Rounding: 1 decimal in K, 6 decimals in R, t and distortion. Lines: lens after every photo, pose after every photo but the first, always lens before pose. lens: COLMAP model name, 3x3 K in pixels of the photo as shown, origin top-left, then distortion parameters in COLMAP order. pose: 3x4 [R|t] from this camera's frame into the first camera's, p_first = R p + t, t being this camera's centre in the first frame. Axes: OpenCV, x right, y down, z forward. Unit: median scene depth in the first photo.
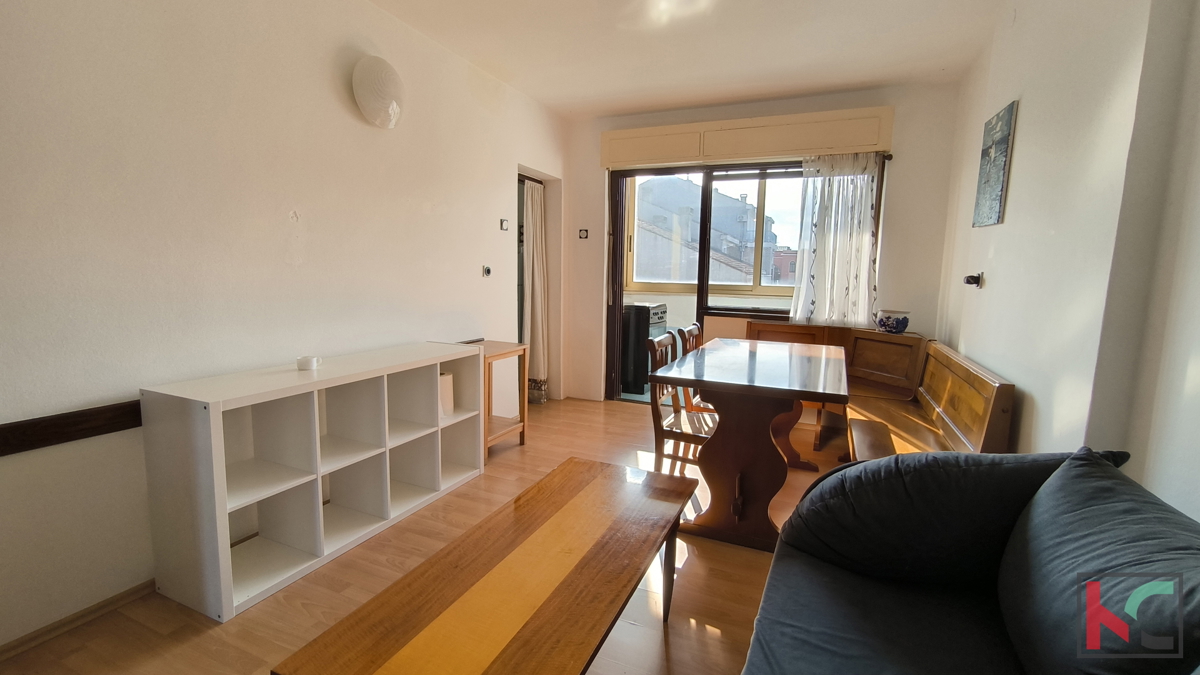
lens RADIAL K [[516.5, 0, 600.0], [0, 516.5, 337.5], [0, 0, 1]] dist [-0.041084, 0.023944]
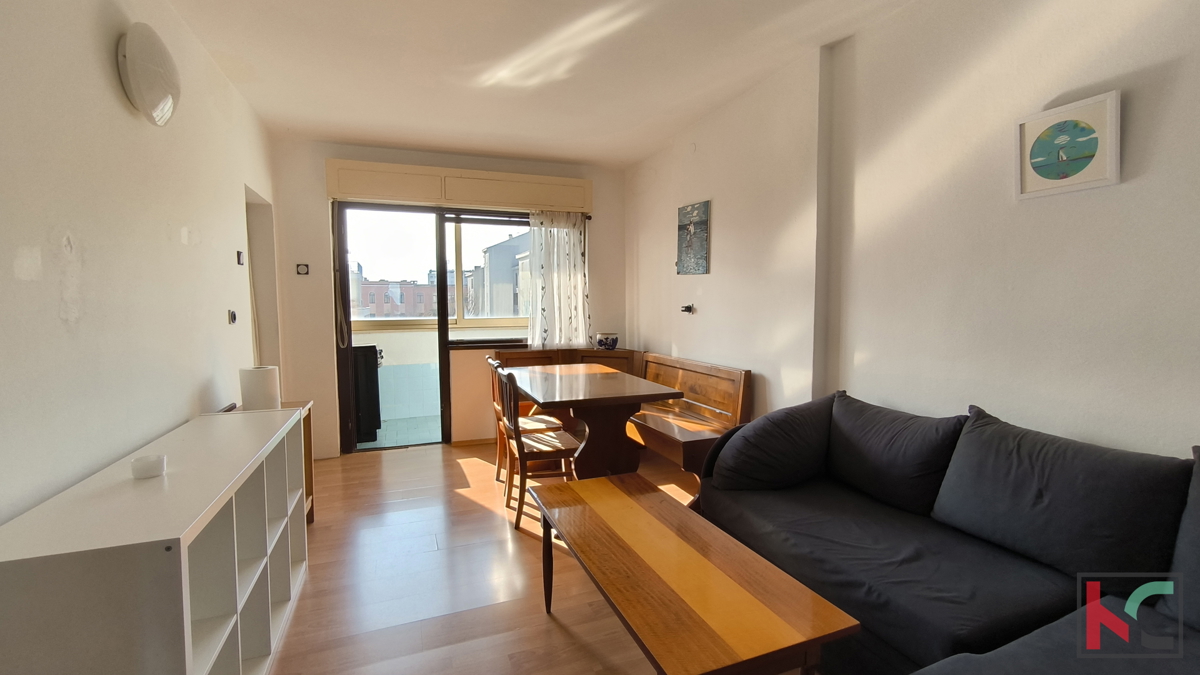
lens RADIAL K [[516.5, 0, 600.0], [0, 516.5, 337.5], [0, 0, 1]] dist [-0.041084, 0.023944]
pose [[0.705176, -0.070841, 0.705484, -0.360520], [0.110938, 0.993765, -0.011101, -0.026111], [-0.700299, 0.086093, 0.708639, 0.059822]]
